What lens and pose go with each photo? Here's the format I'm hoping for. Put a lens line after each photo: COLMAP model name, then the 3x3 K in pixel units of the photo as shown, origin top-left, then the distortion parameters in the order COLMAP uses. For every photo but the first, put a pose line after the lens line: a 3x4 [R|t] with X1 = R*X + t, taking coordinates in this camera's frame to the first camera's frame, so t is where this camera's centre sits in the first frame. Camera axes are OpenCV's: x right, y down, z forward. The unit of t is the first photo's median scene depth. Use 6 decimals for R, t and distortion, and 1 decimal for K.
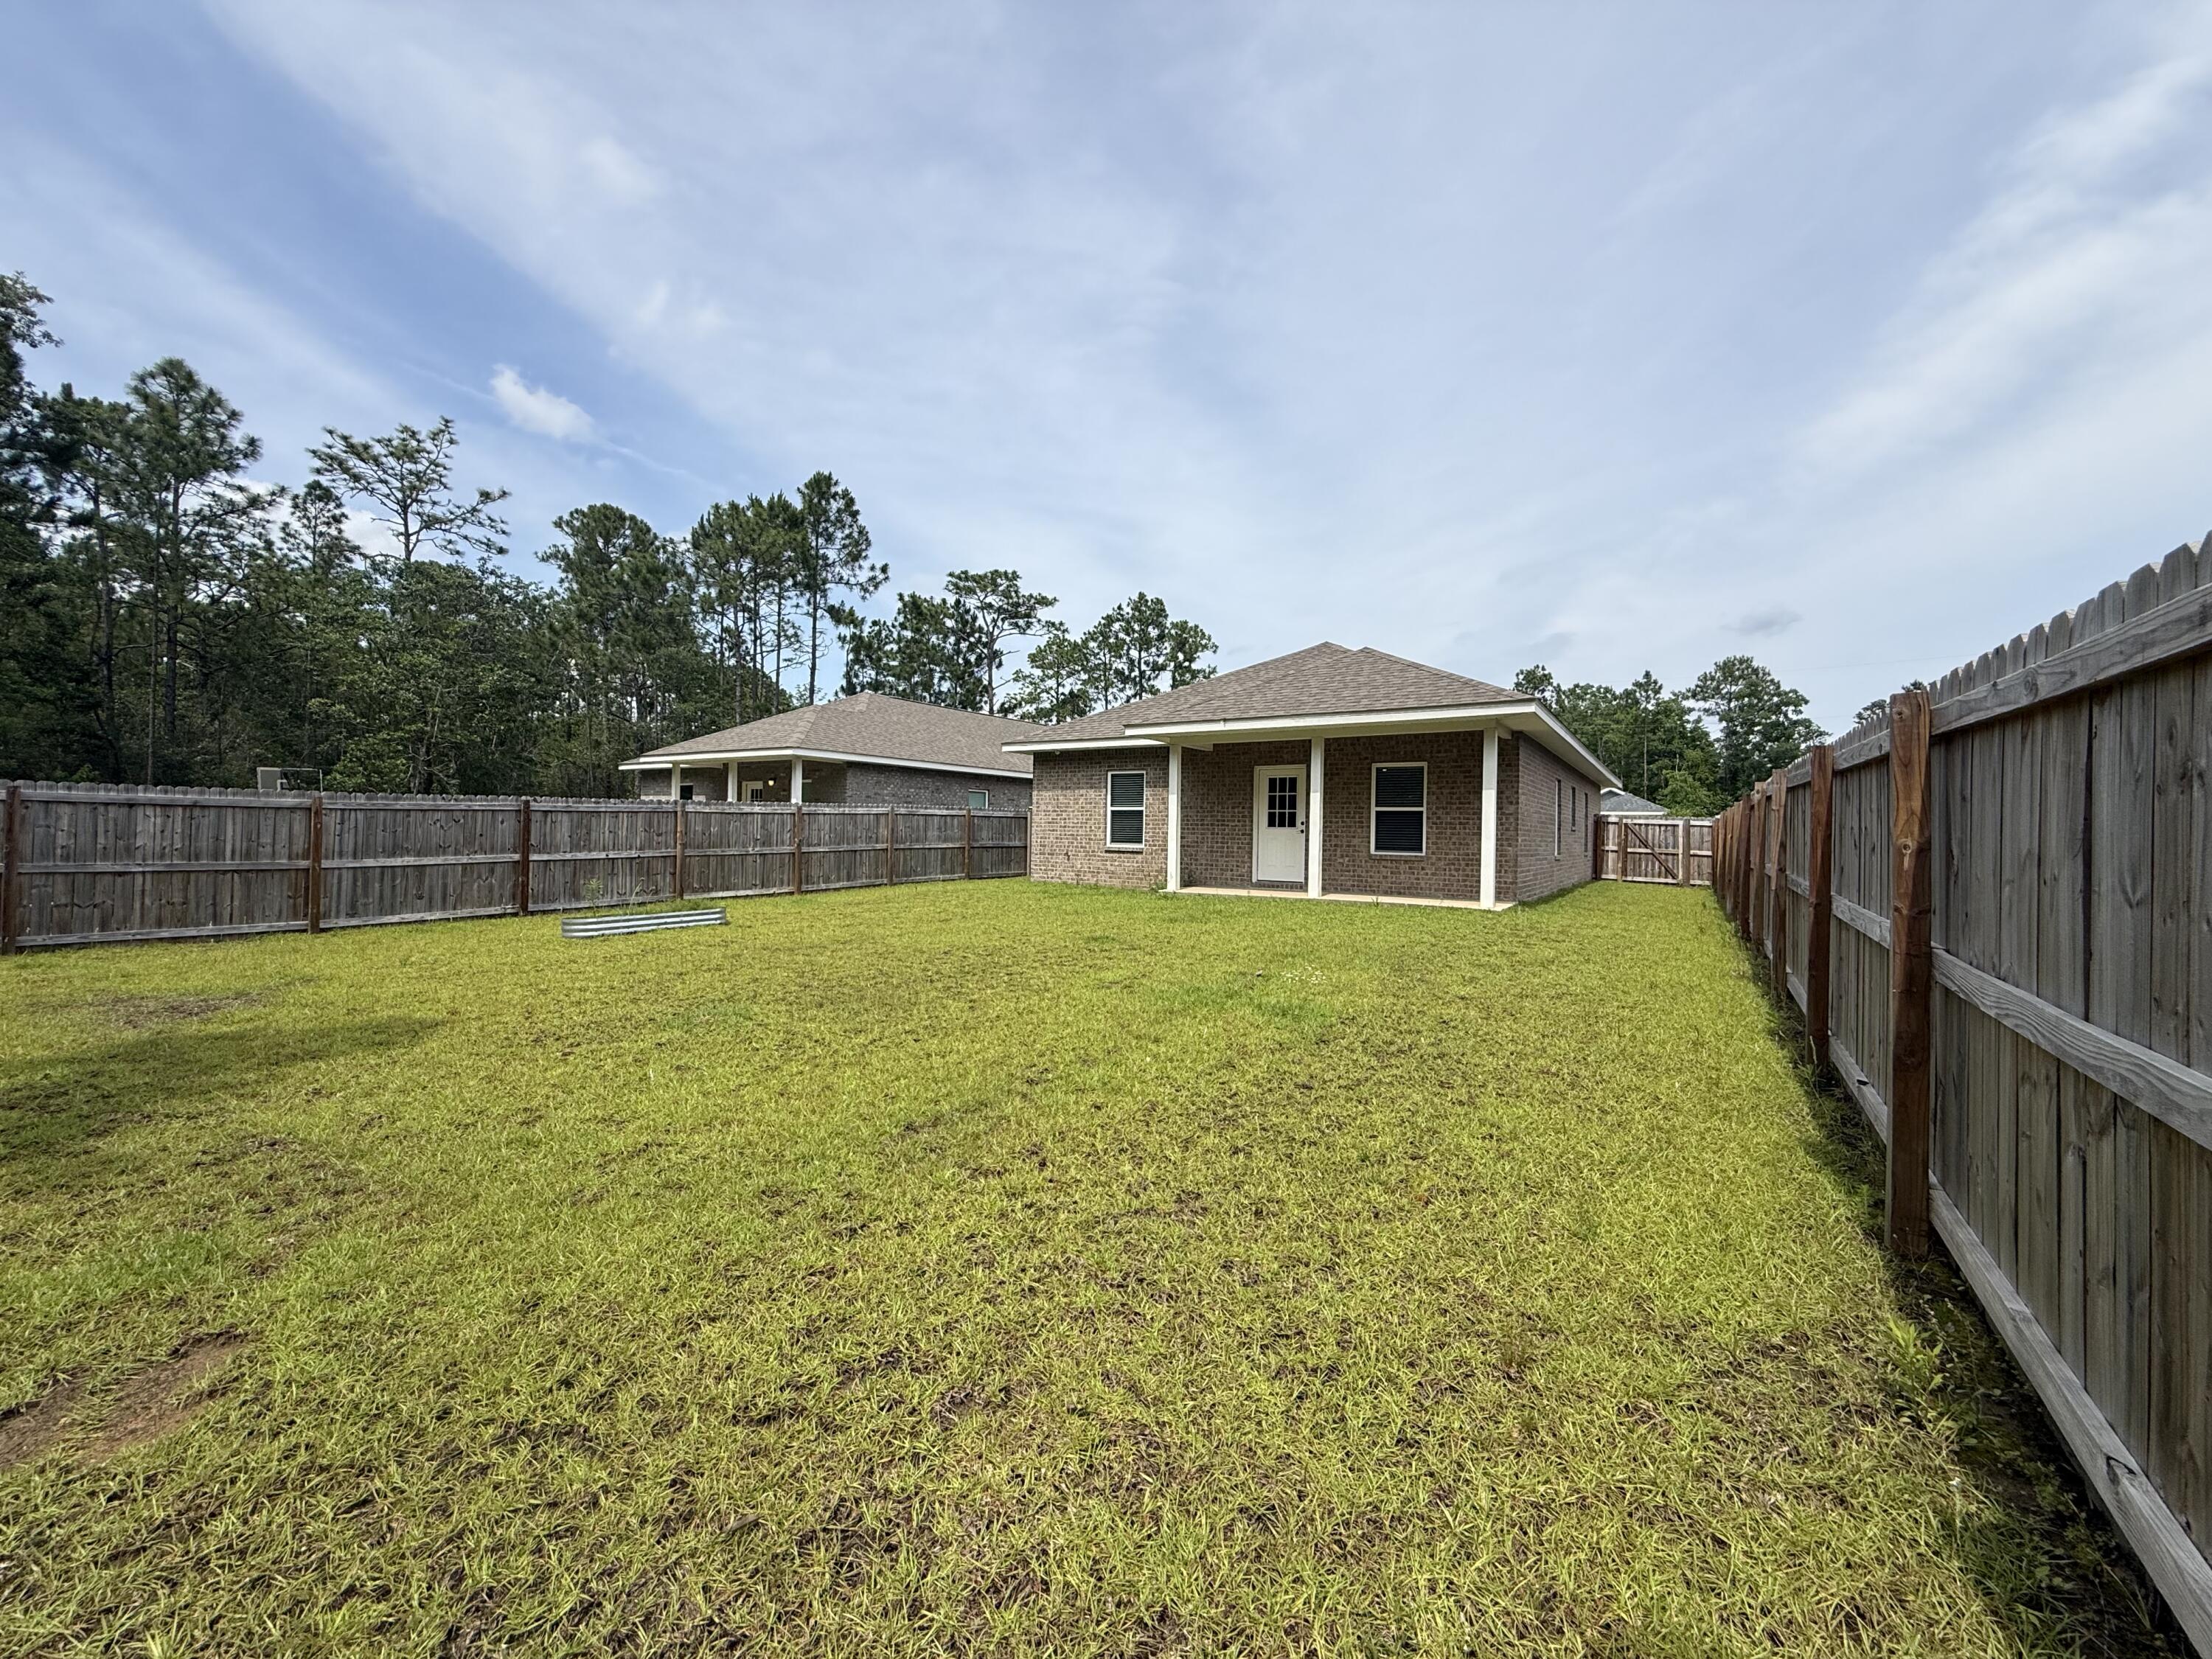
lens RADIAL K [[886.7, 0, 1093.8], [0, 886.7, 828.5], [0, 0, 1]] dist [-0.000689, -0.000068]
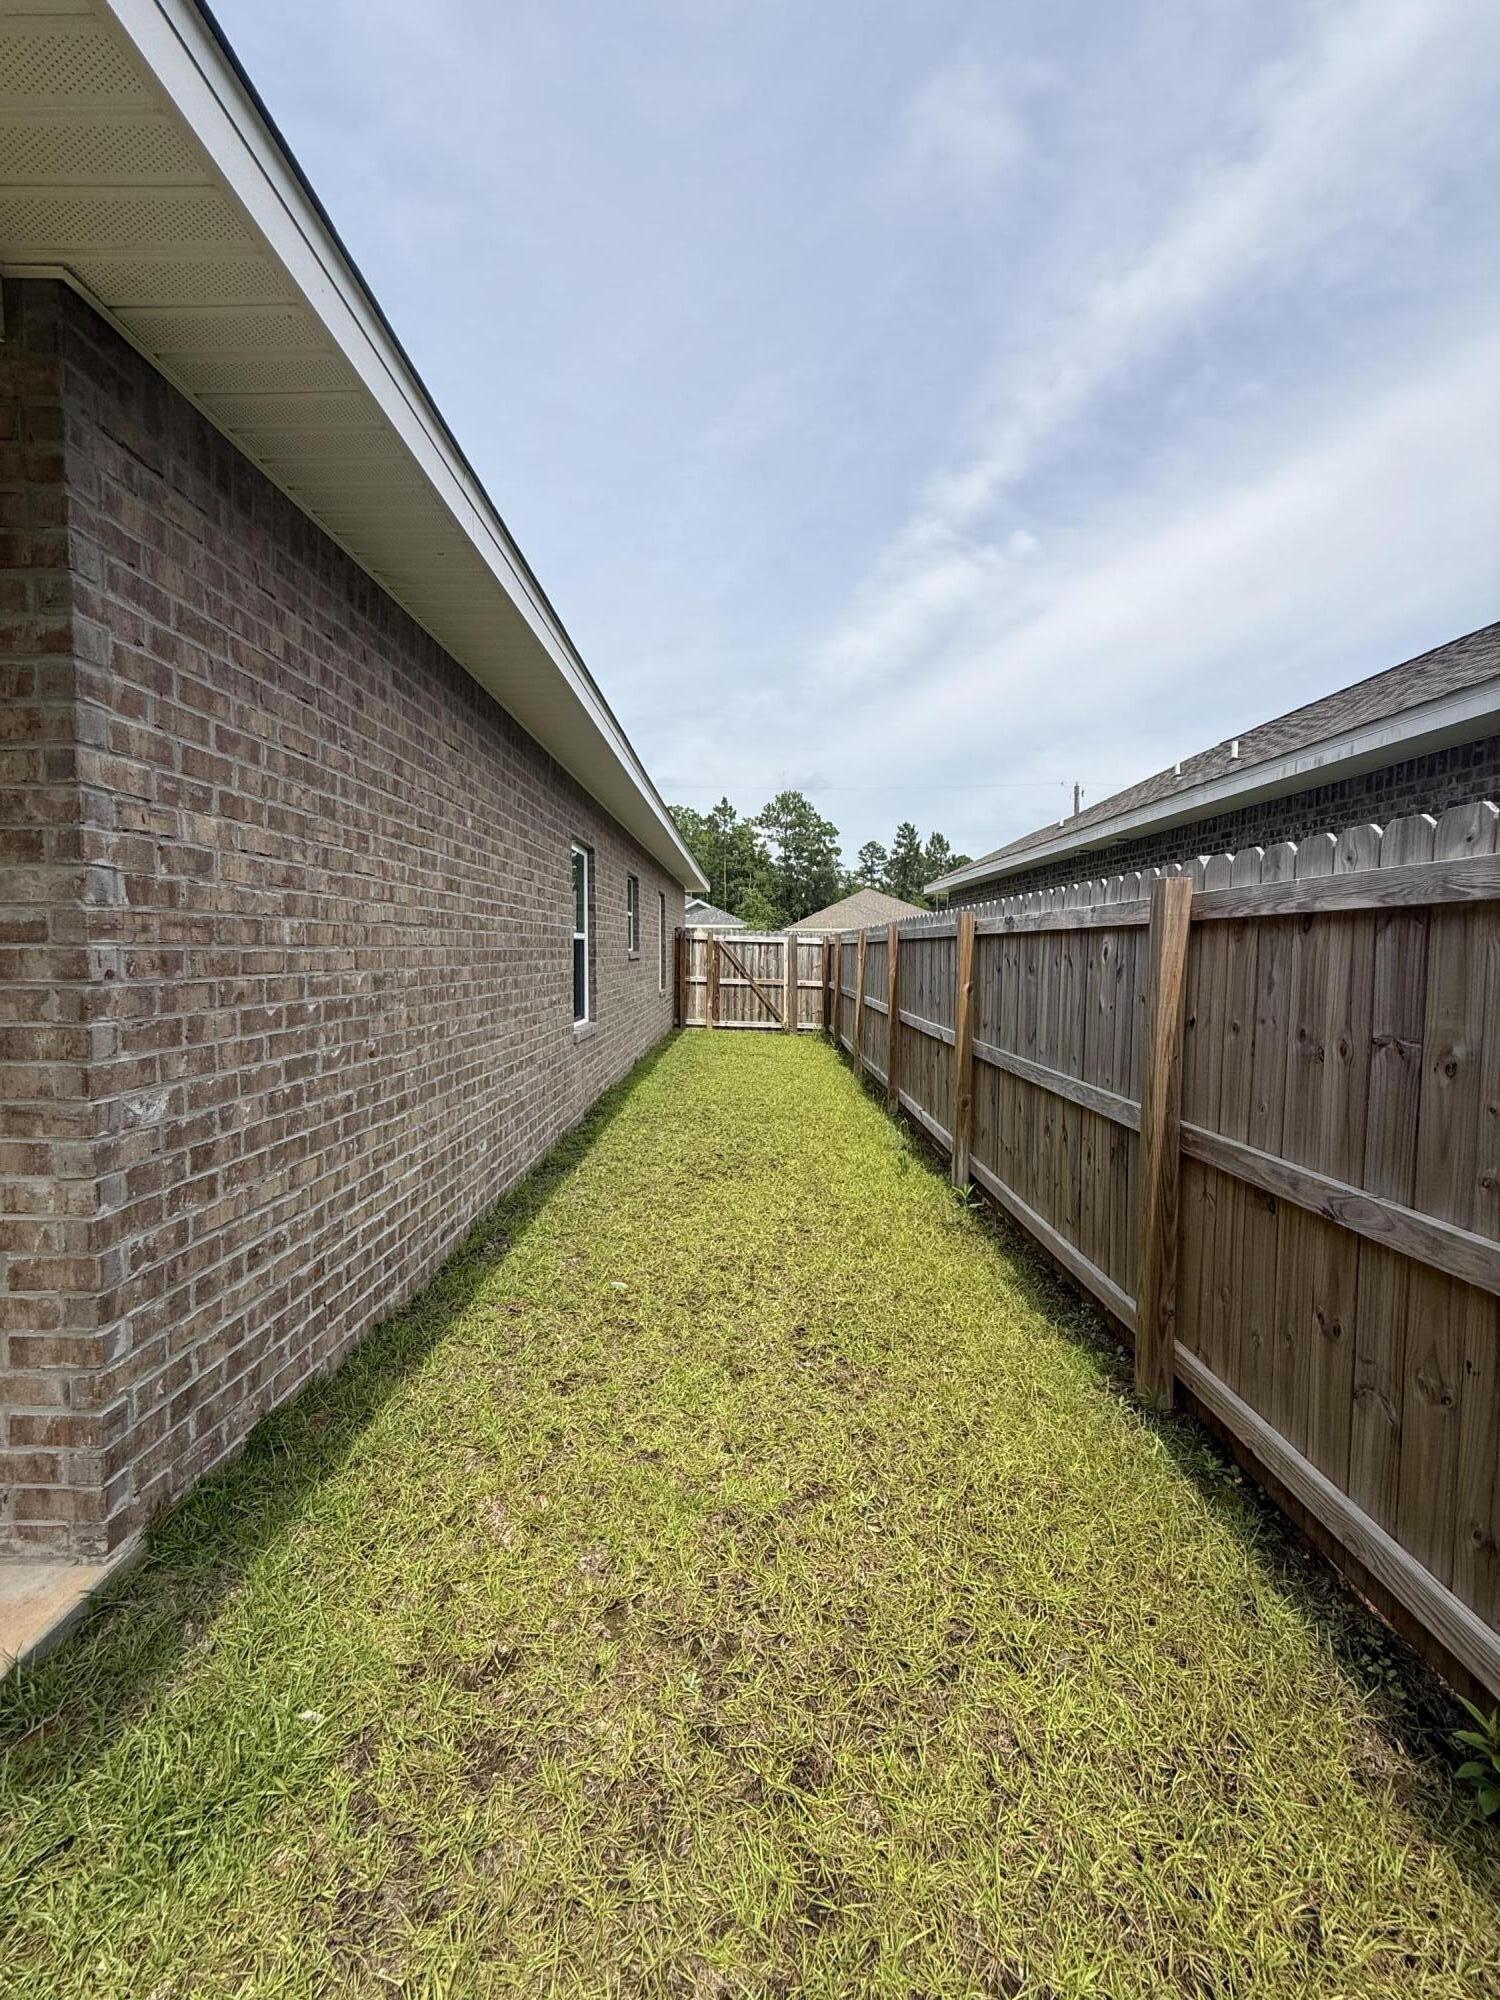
lens RADIAL K [[801.7, 0, 757.4], [0, 801.7, 959.2], [0, 0, 1]] dist [-0.000689, -0.000068]
pose [[0.824894, -0.026341, 0.564674, 0.283898], [0.013912, 0.999557, 0.026304, -0.007631], [-0.565117, -0.013843, 0.824895, 0.483338]]
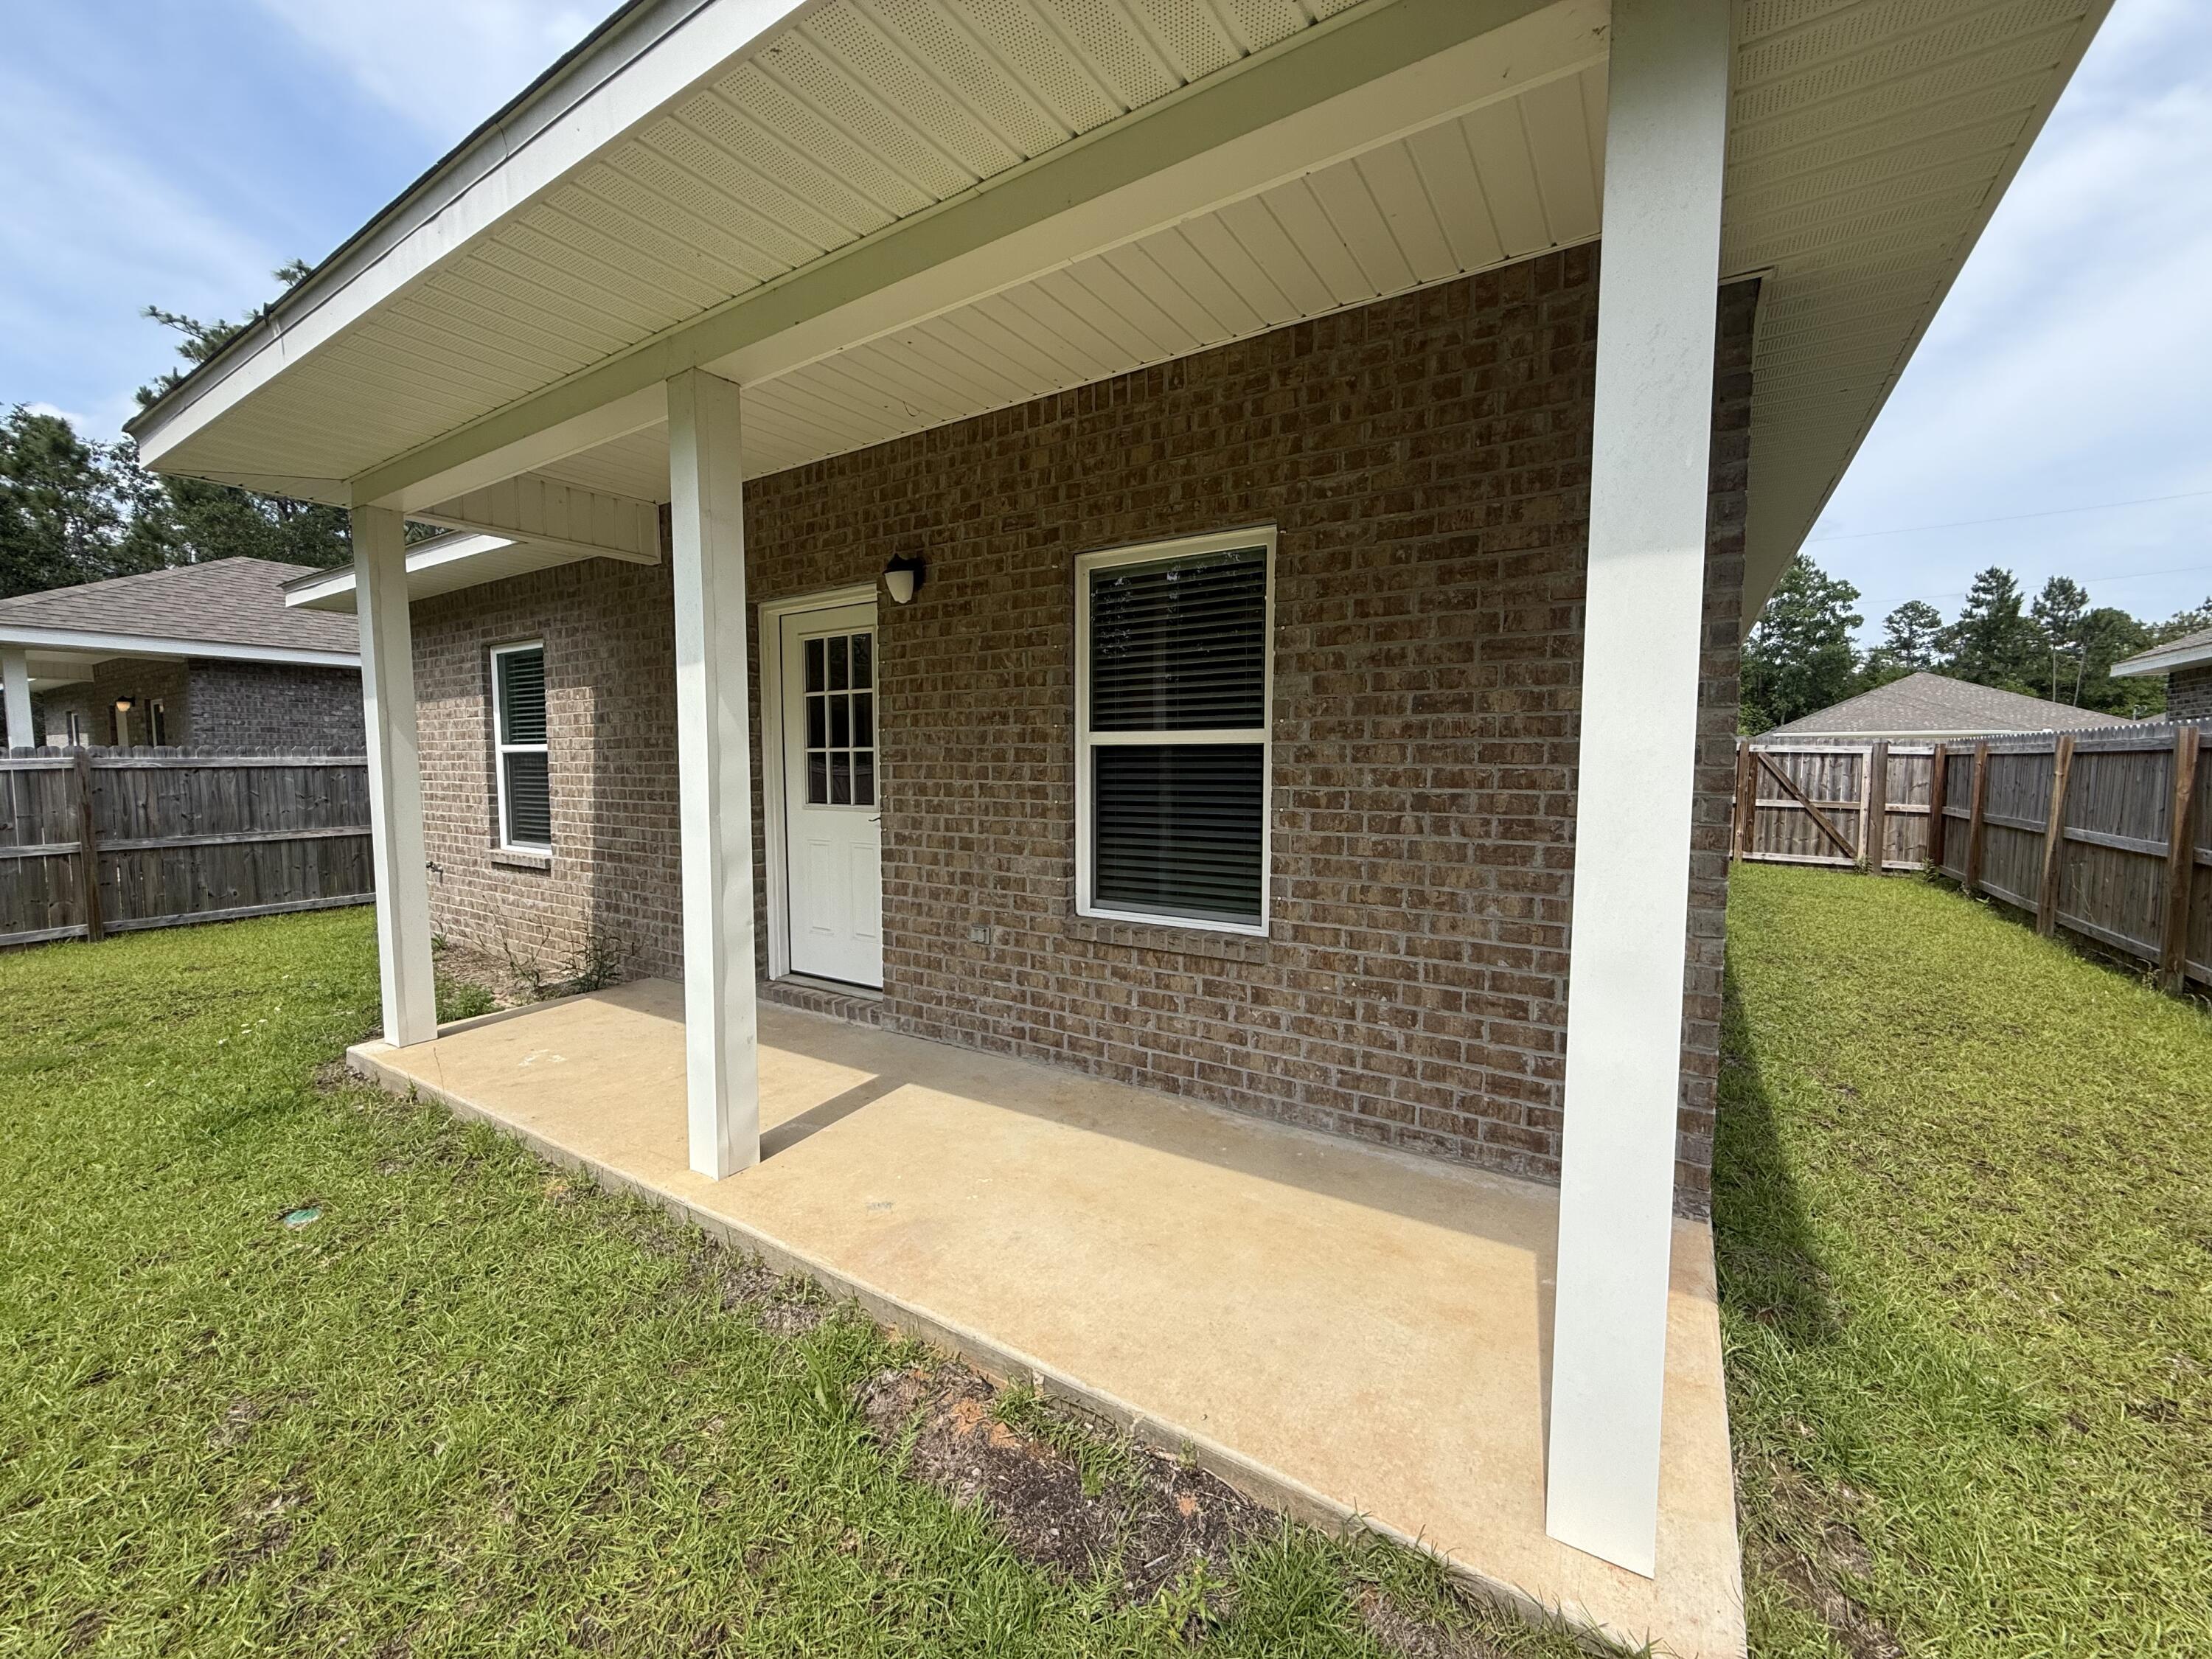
lens RADIAL K [[886.7, 0, 1097.7], [0, 886.7, 799.8], [0, 0, 1]] dist [-0.000689, -0.000068]
pose [[0.999709, -0.020906, 0.012065, 0.199107], [0.020313, 0.998672, 0.047336, -0.010395], [-0.013039, -0.047078, 0.998806, 0.470276]]
